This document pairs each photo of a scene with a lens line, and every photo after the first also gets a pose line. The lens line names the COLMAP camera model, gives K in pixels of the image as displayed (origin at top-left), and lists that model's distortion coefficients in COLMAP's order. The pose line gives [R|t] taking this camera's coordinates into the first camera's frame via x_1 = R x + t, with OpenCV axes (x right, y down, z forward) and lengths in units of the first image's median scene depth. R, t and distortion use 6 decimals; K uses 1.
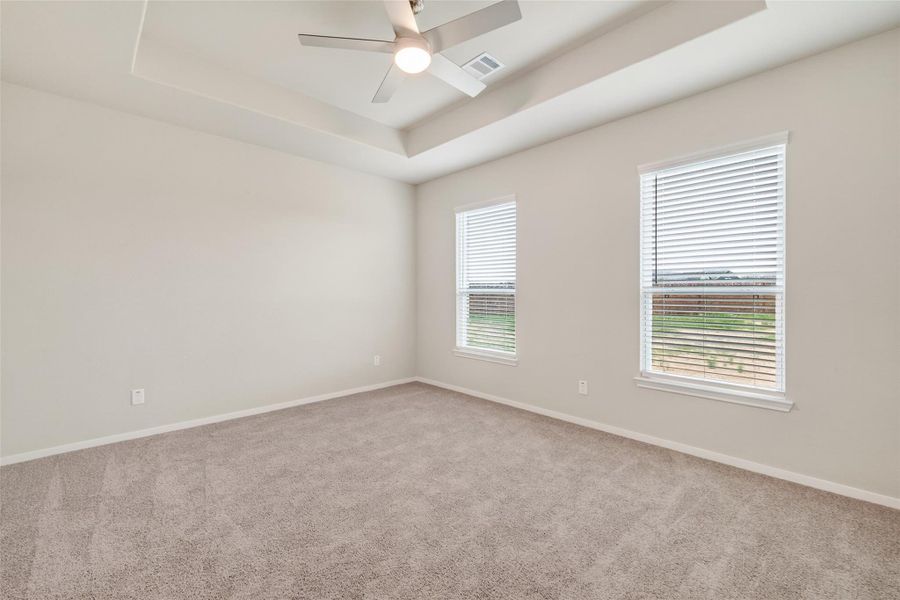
lens RADIAL K [[398.6, 0, 449.9], [0, 398.6, 298.1], [0, 0, 1]] dist [0.001927, 0.000310]
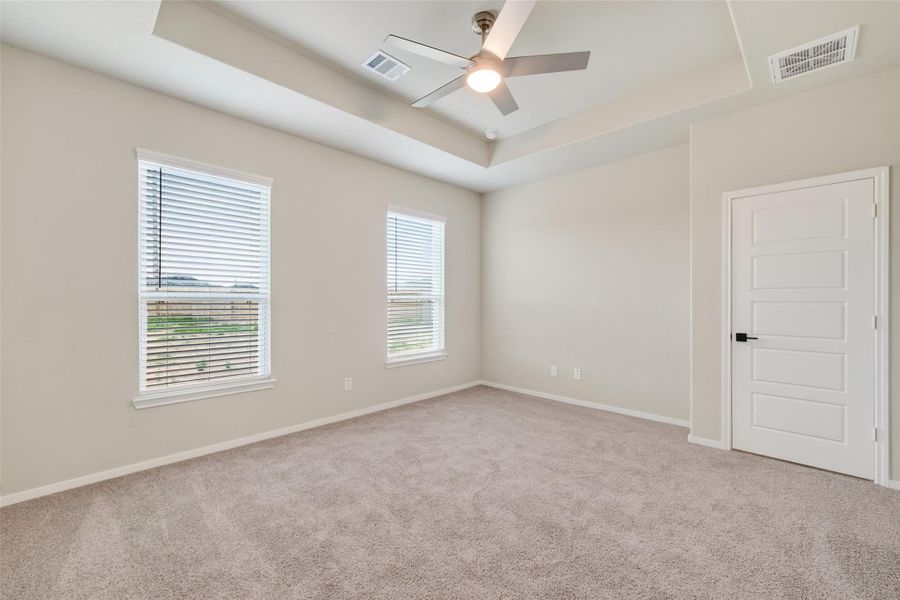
lens RADIAL K [[368.4, 0, 450.7], [0, 368.4, 299.6], [0, 0, 1]] dist [-0.000517, 0.000679]
pose [[-0.069415, -0.000742, 0.997588, -0.704421], [0.009015, 0.999958, 0.001371, -0.009965], [-0.997547, 0.009088, -0.069405, 0.778940]]
